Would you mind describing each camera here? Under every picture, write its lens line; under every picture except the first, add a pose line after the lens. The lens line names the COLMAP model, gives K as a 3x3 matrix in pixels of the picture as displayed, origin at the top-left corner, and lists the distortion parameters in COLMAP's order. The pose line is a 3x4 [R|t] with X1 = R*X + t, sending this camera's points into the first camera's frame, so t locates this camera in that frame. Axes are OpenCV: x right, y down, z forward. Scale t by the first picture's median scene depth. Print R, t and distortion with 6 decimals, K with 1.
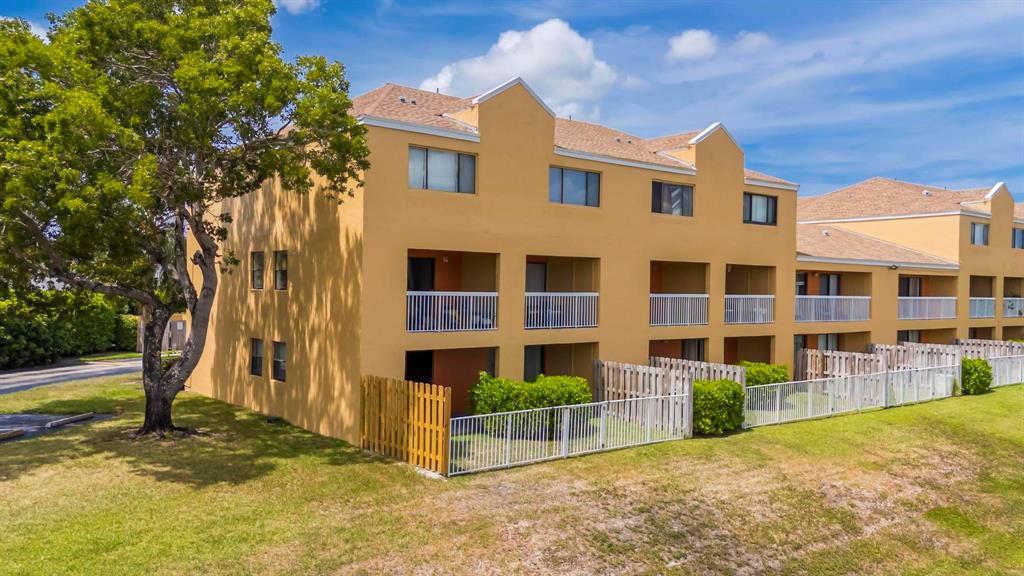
lens RADIAL K [[778.3, 0, 553.8], [0, 778.3, 288.9], [0, 0, 1]] dist [0.065972, 0.004651]
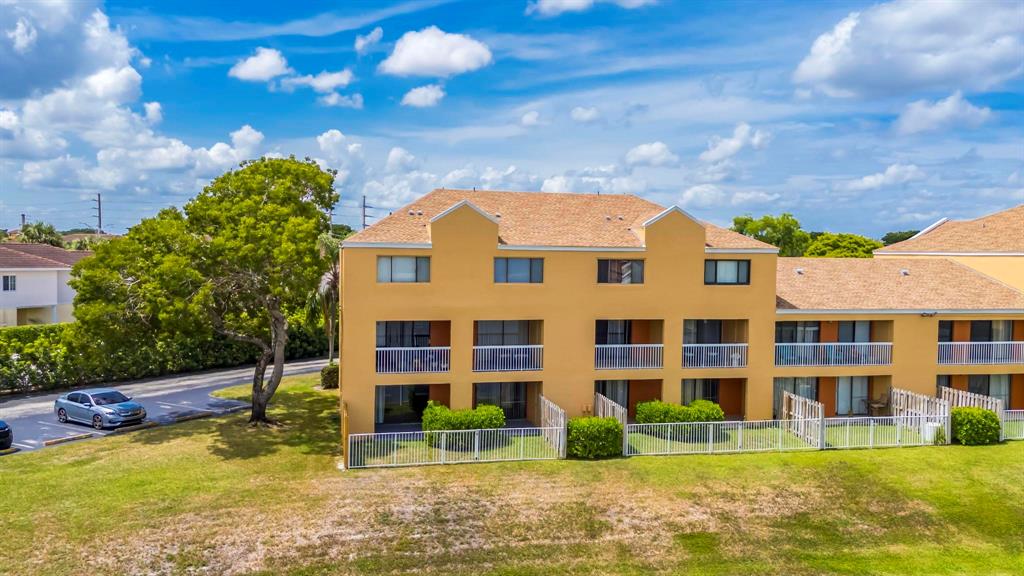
lens RADIAL K [[832.7, 0, 616.3], [0, 832.7, 282.7], [0, 0, 1]] dist [0.072514, 0.011588]
pose [[0.903038, 0.025508, -0.428802, 0.929758], [-0.008874, 0.999130, 0.040746, -0.193135], [0.429468, -0.032990, 0.902479, -0.305680]]
